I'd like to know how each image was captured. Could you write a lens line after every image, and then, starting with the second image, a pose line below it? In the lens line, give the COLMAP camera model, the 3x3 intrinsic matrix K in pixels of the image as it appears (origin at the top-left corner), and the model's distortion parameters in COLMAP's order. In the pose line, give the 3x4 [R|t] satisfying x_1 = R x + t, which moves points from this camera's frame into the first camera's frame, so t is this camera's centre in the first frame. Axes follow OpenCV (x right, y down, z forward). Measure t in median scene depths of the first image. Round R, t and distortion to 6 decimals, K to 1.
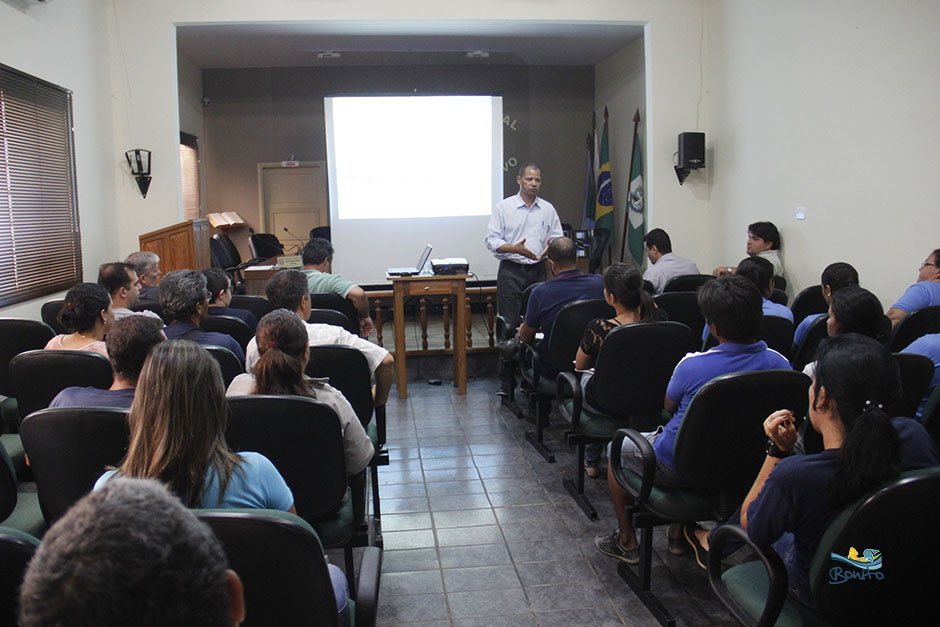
lens RADIAL K [[782.2, 0, 465.5], [0, 782.2, 299.2], [0, 0, 1]] dist [-0.178925, 0.139739]
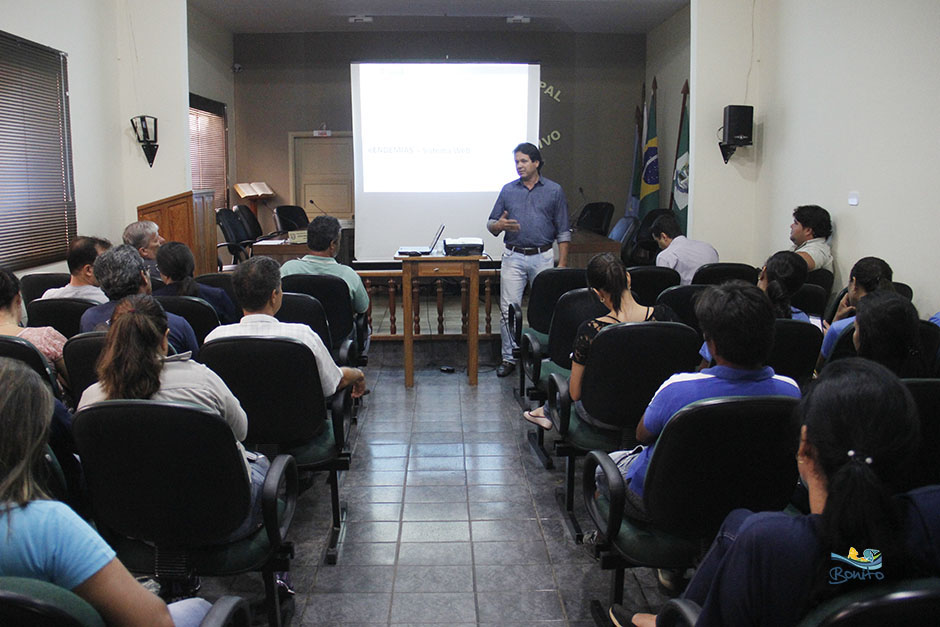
lens RADIAL K [[787.6, 0, 468.6], [0, 787.6, 298.5], [0, 0, 1]] dist [-0.172693, 0.129056]
pose [[0.996239, 0.031664, -0.080655, 0.063566], [-0.029097, 0.999038, 0.032808, -0.011102], [0.081616, -0.030338, 0.996202, 0.070561]]
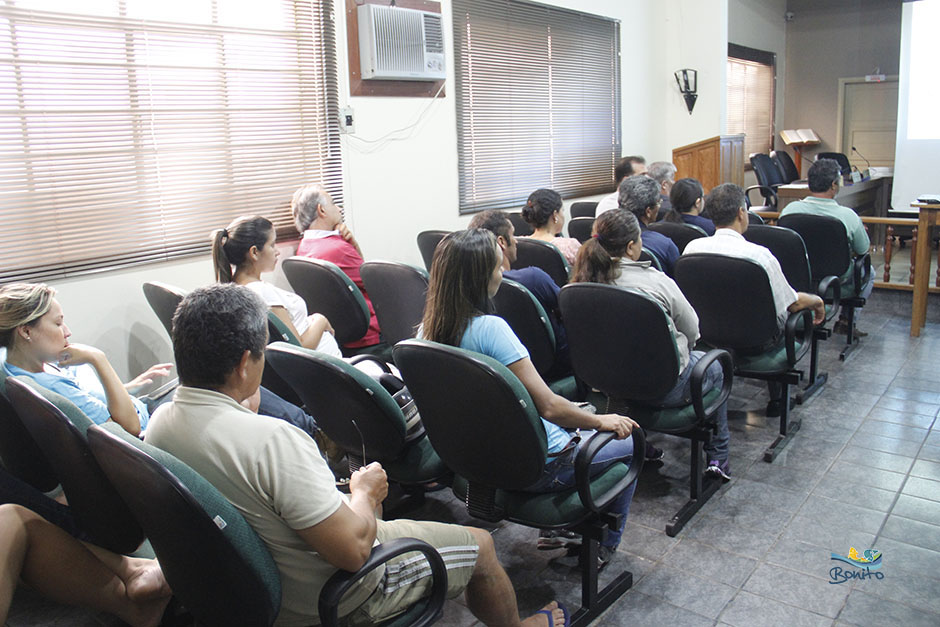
lens RADIAL K [[782.2, 0, 465.5], [0, 782.2, 299.2], [0, 0, 1]] dist [-0.178925, 0.139739]
pose [[0.693953, 0.144768, -0.705317, 0.167935], [-0.066832, 0.988301, 0.137096, -0.001933], [0.716912, -0.048001, 0.695509, 0.005168]]
